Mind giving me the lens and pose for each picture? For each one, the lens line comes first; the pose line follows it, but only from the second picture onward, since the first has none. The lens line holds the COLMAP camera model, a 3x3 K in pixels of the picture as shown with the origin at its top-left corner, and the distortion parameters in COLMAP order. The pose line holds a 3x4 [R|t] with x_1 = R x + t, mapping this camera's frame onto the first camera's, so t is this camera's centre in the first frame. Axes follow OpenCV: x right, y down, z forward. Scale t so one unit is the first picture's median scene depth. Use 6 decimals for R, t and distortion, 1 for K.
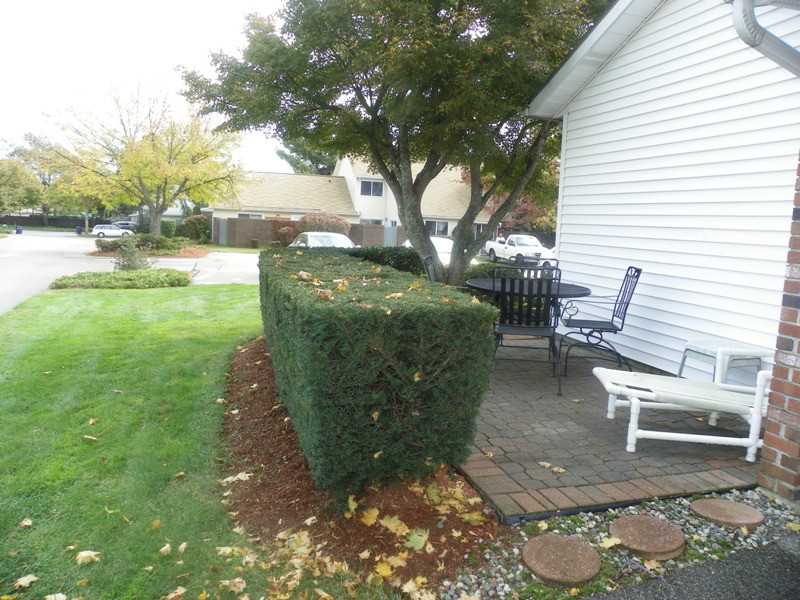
lens RADIAL K [[607.9, 0, 397.7], [0, 607.9, 297.7], [0, 0, 1]] dist [-0.161135, 0.106356]
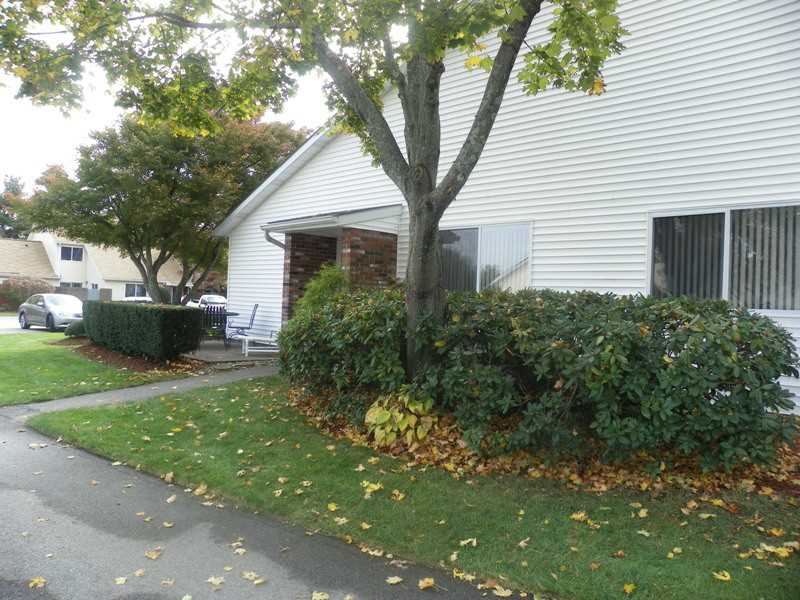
lens RADIAL K [[607.9, 0, 397.7], [0, 607.9, 297.7], [0, 0, 1]] dist [-0.161135, 0.106356]
pose [[0.877146, -0.008503, 0.480148, -0.186486], [0.057518, 0.994506, -0.087462, 0.112212], [-0.476767, 0.104334, 0.872816, -0.942781]]
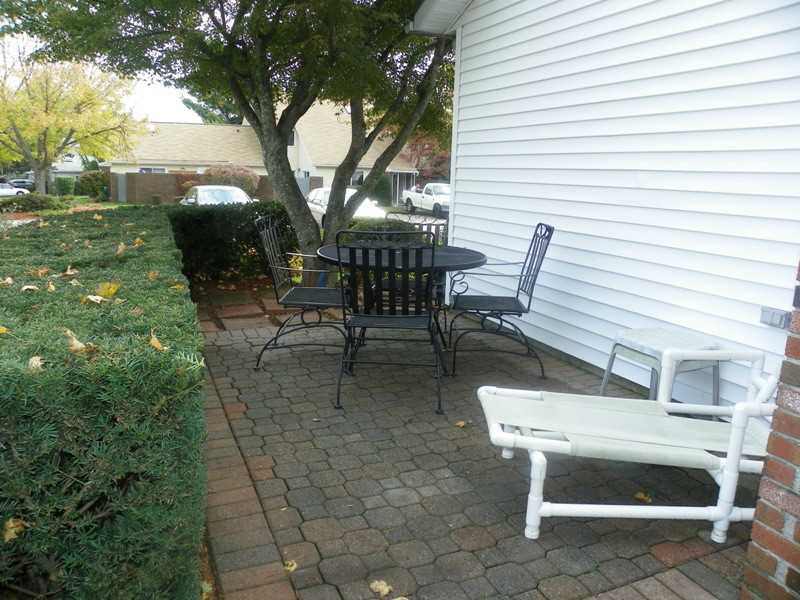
lens RADIAL K [[607.9, 0, 397.7], [0, 607.9, 297.7], [0, 0, 1]] dist [-0.161135, 0.106356]
pose [[0.992018, -0.039750, 0.119671, 0.079445], [0.029903, 0.996102, 0.082983, -0.017819], [-0.122503, -0.078742, 0.989339, 0.176329]]
